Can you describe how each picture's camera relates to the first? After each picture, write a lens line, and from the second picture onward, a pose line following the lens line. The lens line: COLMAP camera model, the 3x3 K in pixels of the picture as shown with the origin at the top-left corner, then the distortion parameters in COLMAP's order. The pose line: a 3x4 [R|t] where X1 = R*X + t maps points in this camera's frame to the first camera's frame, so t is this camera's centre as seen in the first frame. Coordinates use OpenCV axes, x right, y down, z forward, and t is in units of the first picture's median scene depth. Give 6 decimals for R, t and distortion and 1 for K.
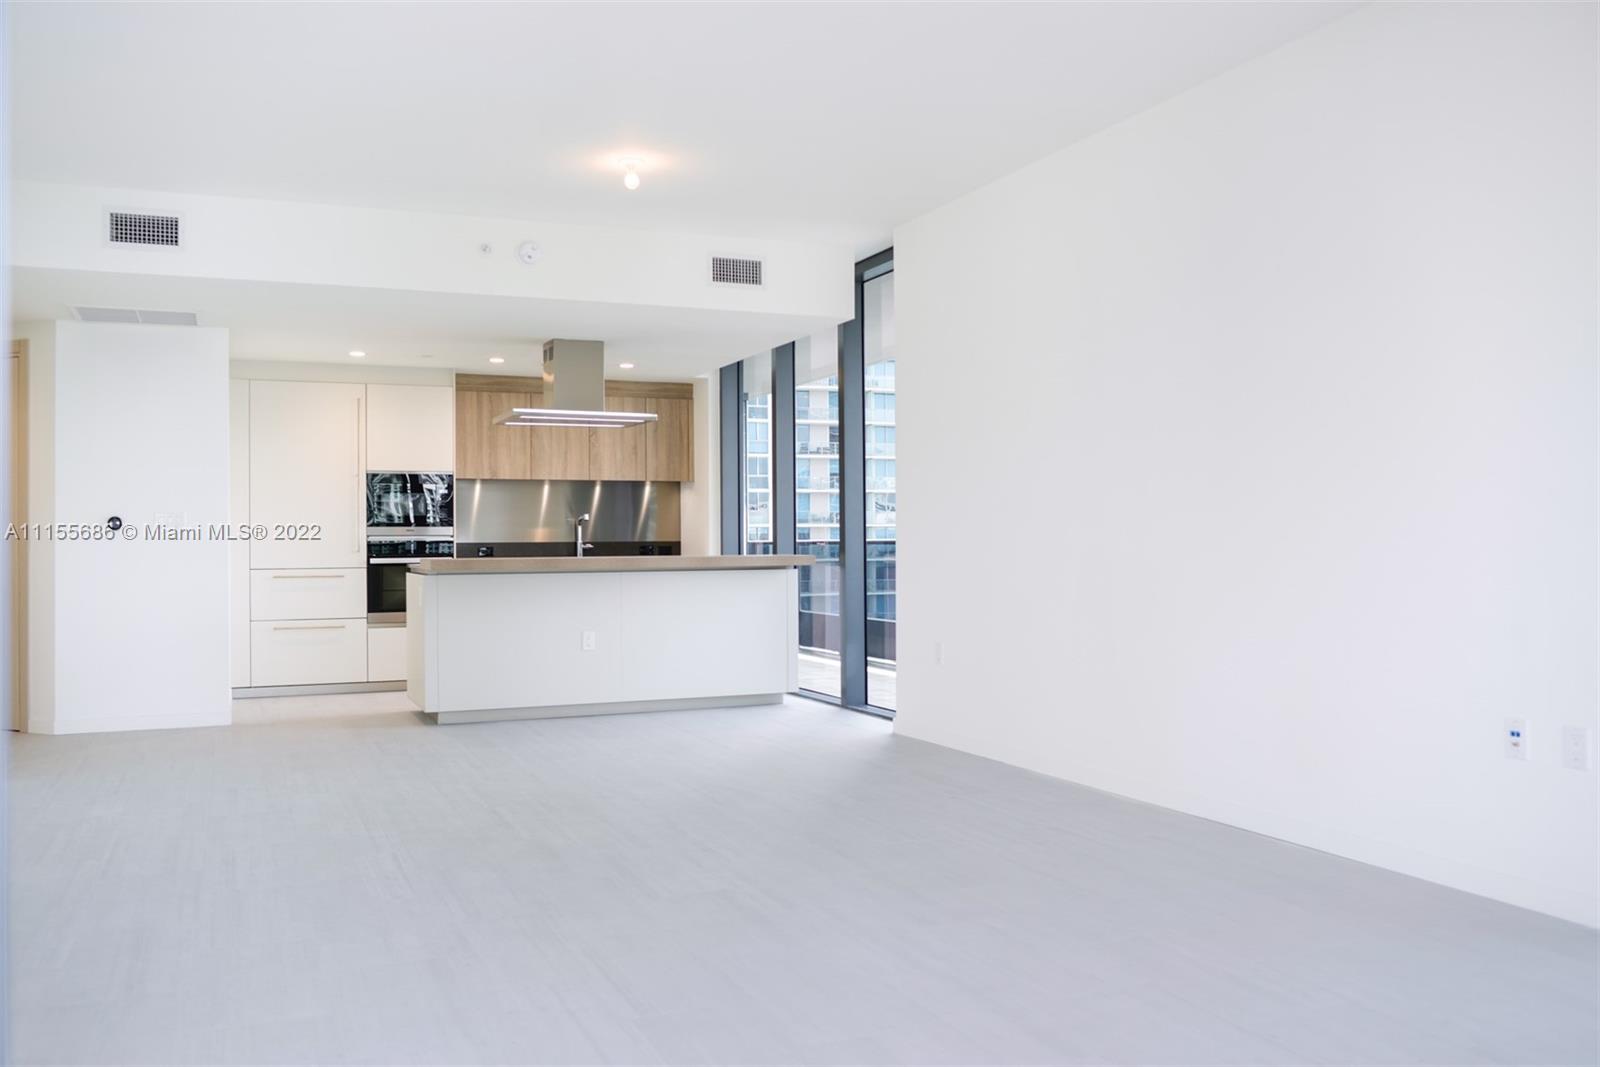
lens RADIAL K [[1323.4, 0, 800.0], [0, 1323.4, 533.5], [0, 0, 1]] dist [-0.007186, -0.006992]
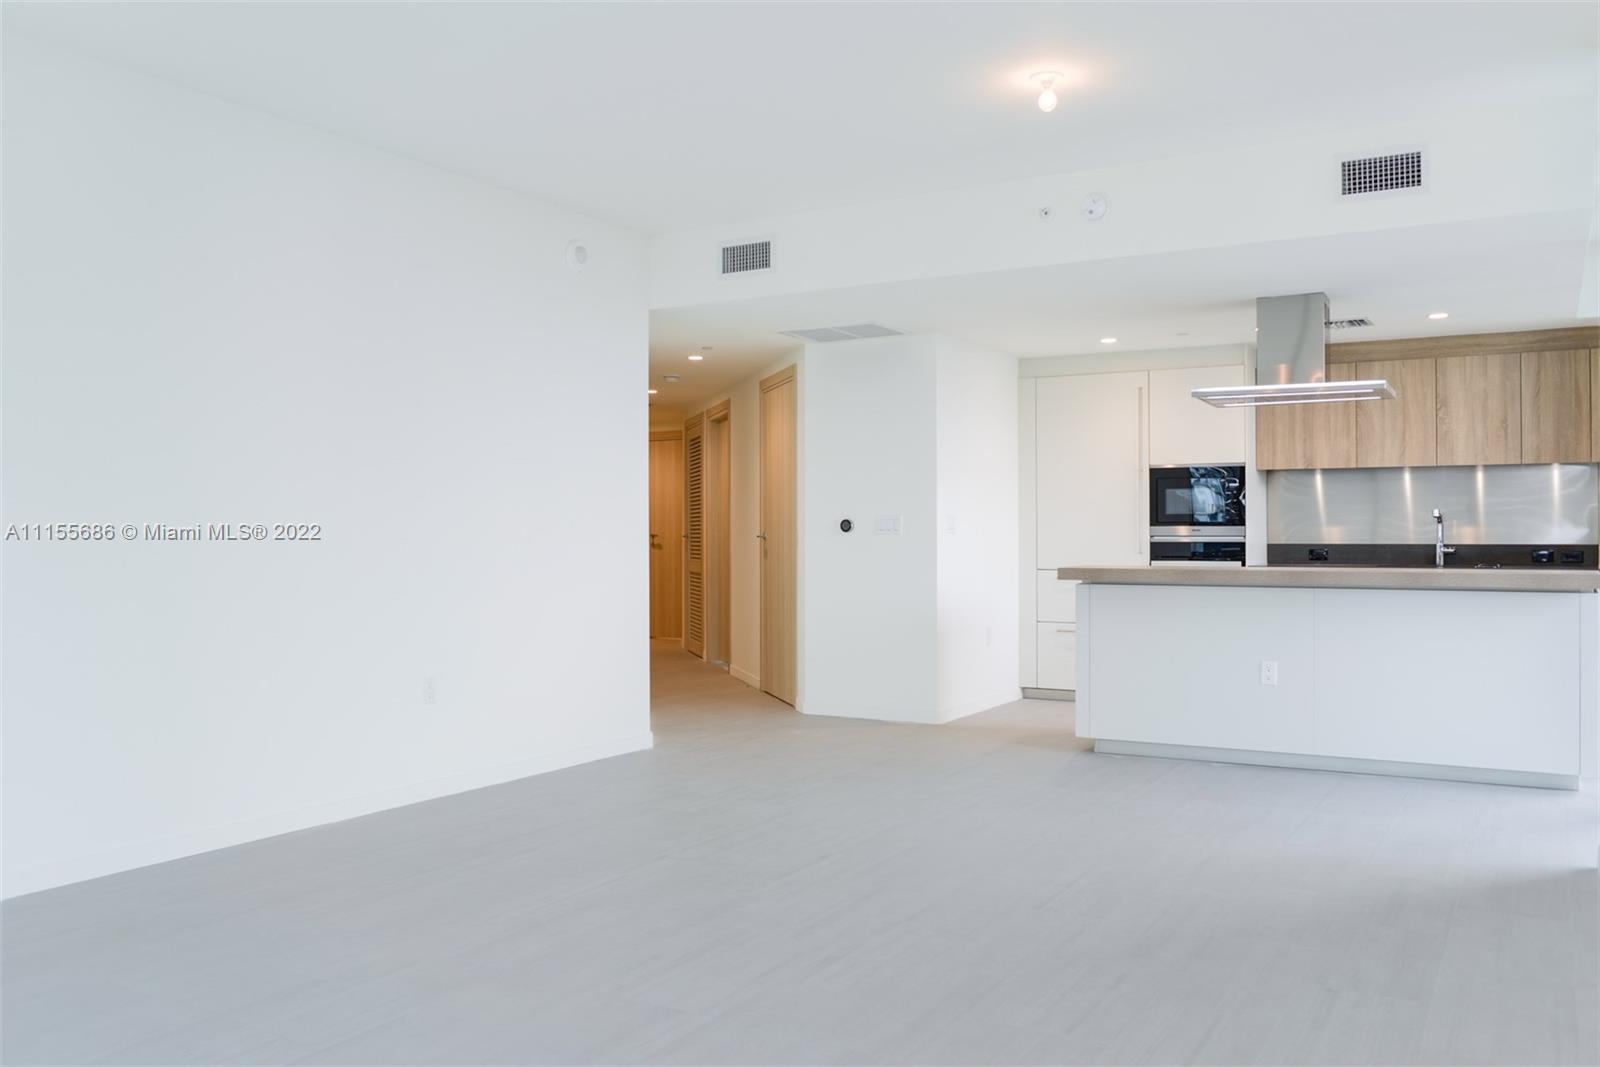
lens RADIAL K [[1323.4, 0, 800.0], [0, 1323.4, 533.5], [0, 0, 1]] dist [-0.007186, -0.006992]
pose [[0.600026, 0.007005, -0.799950, 0.244482], [0.001727, 0.999948, 0.010052, -0.009041], [0.799979, -0.007413, 0.599983, 0.235992]]
